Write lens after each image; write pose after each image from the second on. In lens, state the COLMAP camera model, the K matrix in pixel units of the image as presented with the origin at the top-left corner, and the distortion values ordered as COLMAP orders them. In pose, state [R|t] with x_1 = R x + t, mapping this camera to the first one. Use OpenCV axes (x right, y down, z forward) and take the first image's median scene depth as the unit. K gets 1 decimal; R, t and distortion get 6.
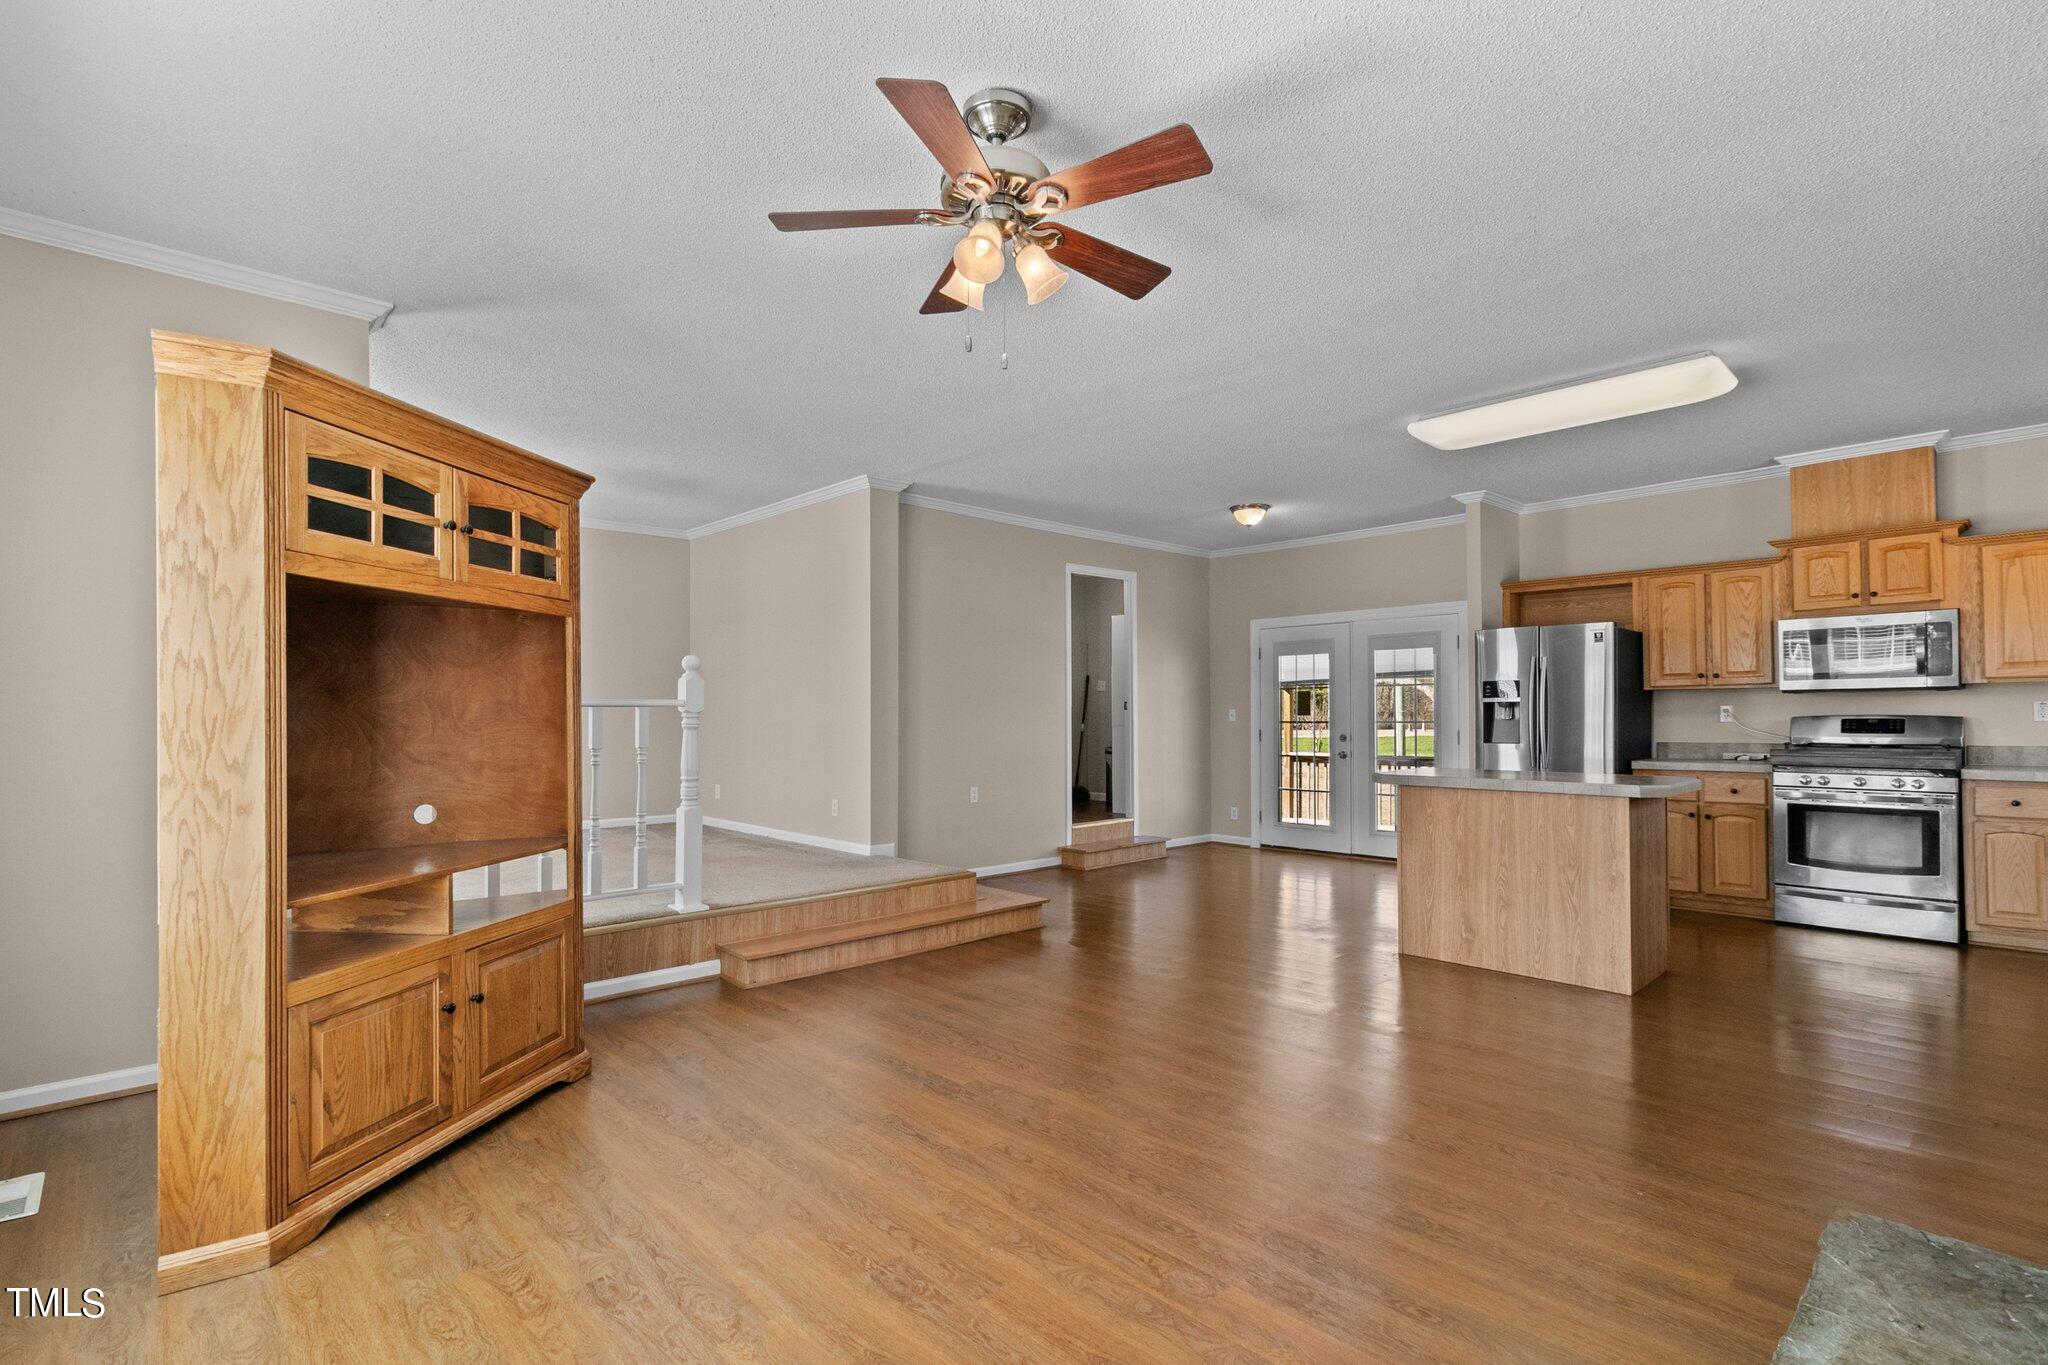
lens RADIAL K [[967.1, 0, 1021.1], [0, 967.1, 709.7], [0, 0, 1]] dist [0.012337, -0.003841]
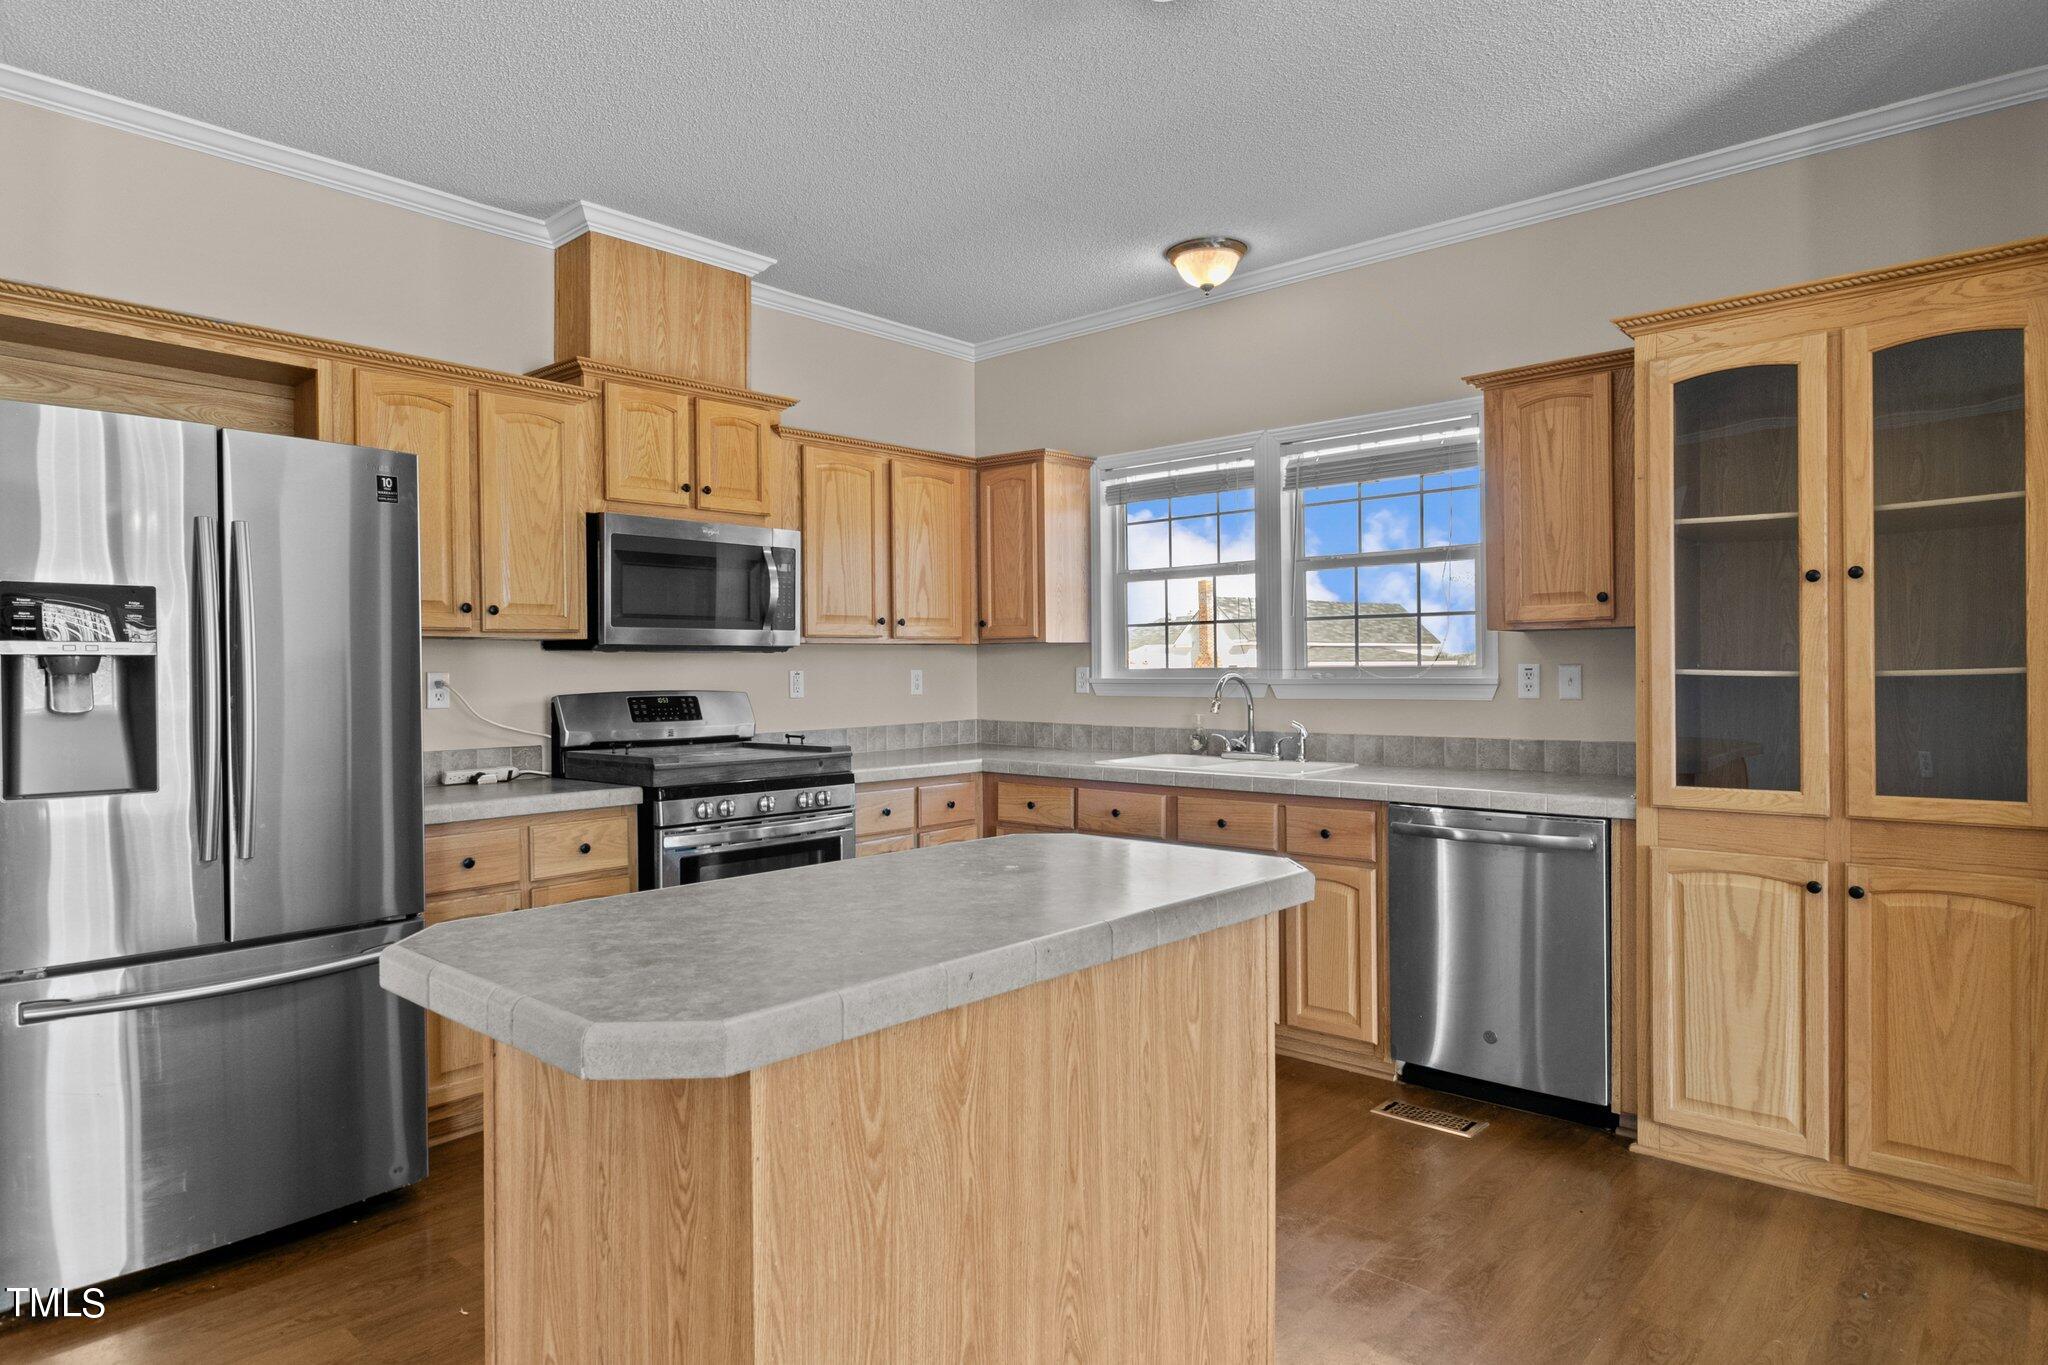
lens RADIAL K [[1183.9, 0, 1013.5], [0, 1183.9, 681.0], [0, 0, 1]] dist [-0.005420, -0.001806]
pose [[-0.083797, 0.003006, 0.996478, 0.128806], [0.004215, 0.999988, -0.002662, 0.002379], [-0.996474, 0.003977, -0.083809, 0.864975]]
